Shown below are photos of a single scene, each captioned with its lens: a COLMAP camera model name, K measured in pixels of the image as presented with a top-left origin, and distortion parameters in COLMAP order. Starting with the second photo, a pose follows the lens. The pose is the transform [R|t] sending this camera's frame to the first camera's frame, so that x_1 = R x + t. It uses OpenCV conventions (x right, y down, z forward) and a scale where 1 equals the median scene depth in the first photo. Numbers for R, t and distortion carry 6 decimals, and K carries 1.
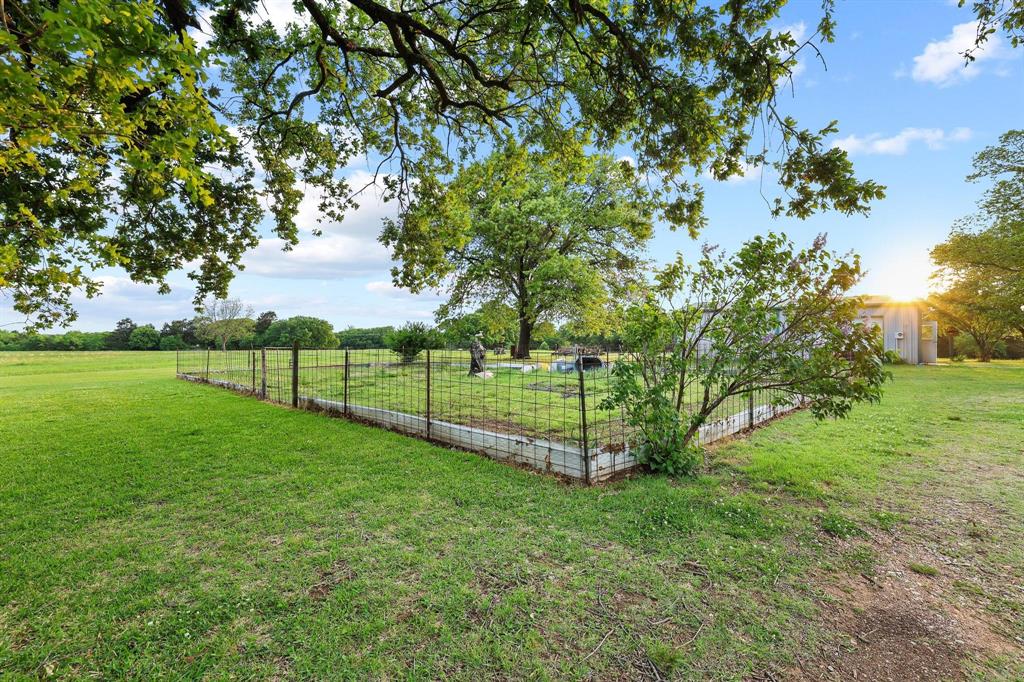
lens RADIAL K [[676.6, 0, 512.0], [0, 676.6, 338.8], [0, 0, 1]] dist [0.009605, -0.001742]
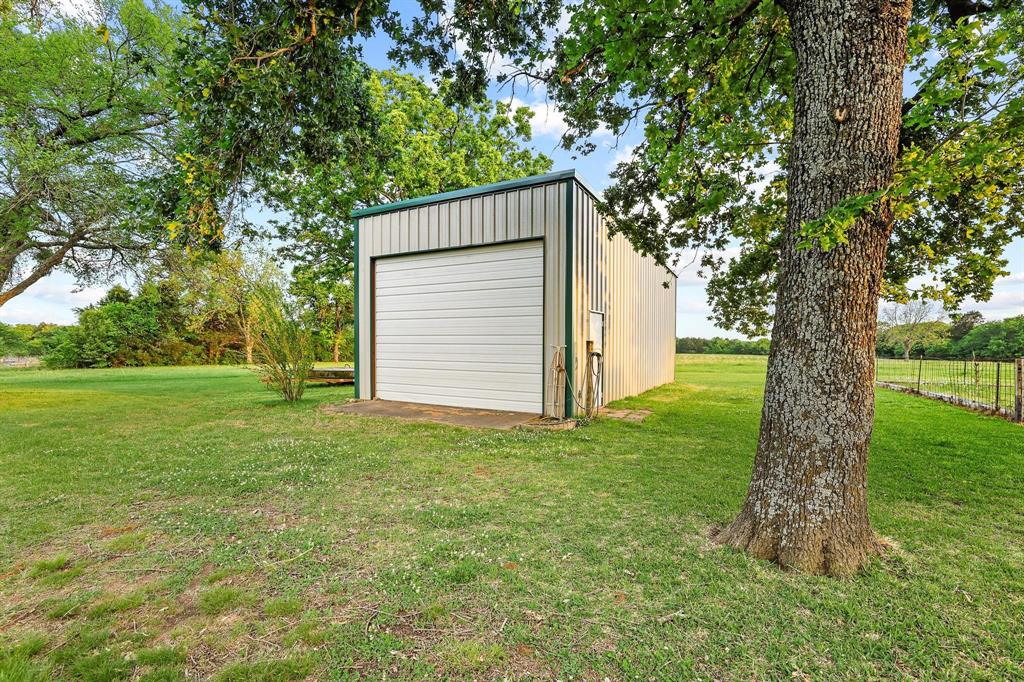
lens RADIAL K [[466.9, 0, 512.0], [0, 466.9, 358.3], [0, 0, 1]] dist [0.001092, 0.000090]
pose [[0.225397, 0.033102, -0.973704, 0.034866], [-0.007368, 0.999452, 0.032271, -0.000086], [0.974239, -0.000100, 0.225518, 0.273732]]
